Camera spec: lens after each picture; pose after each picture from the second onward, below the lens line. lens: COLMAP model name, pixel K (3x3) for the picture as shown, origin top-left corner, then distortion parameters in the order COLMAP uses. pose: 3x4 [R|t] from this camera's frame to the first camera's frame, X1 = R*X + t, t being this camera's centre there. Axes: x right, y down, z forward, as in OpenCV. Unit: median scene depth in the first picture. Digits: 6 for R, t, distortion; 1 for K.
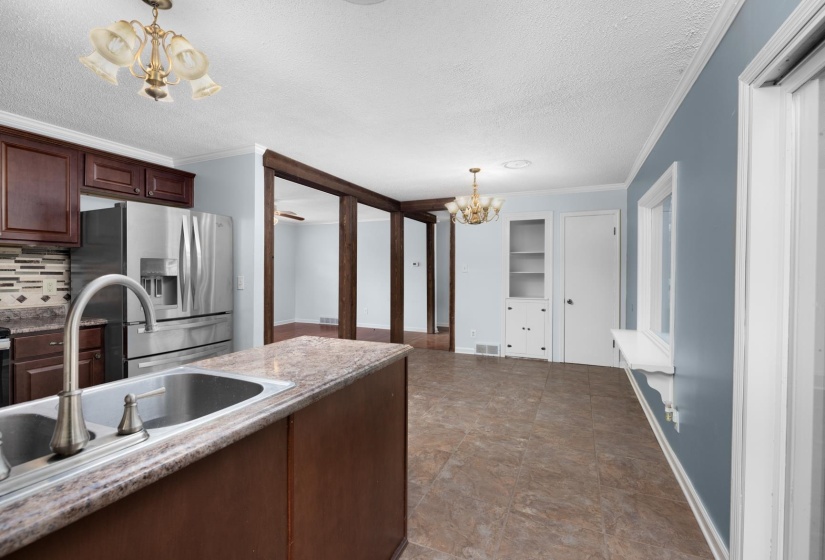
lens RADIAL K [[373.6, 0, 406.8], [0, 373.6, 273.1], [0, 0, 1]] dist [-0.004539, -0.000003]
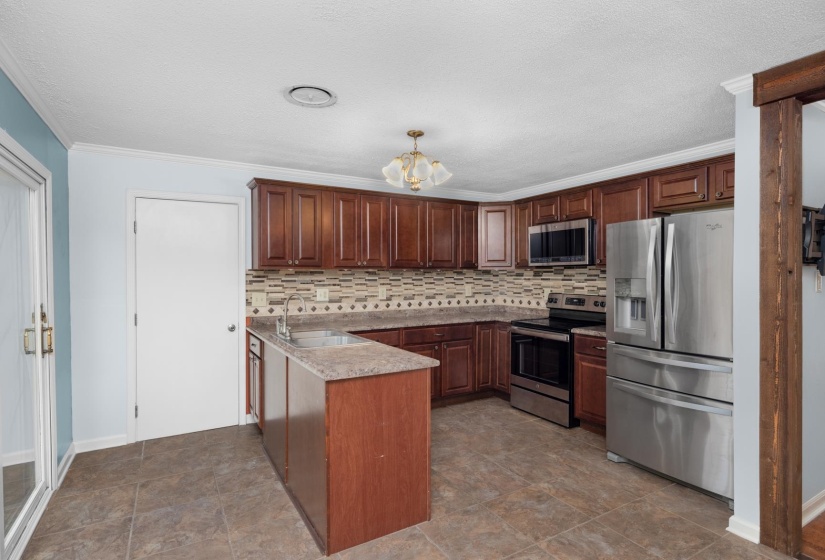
lens RADIAL K [[424.0, 0, 412.5], [0, 424.0, 280.0], [0, 0, 1]] dist [0.001516, 0.000014]
pose [[-0.574314, 0.008902, -0.818587, 0.420352], [-0.003486, 0.999905, 0.013320, -0.038692], [0.818628, 0.010503, -0.574228, 0.949076]]
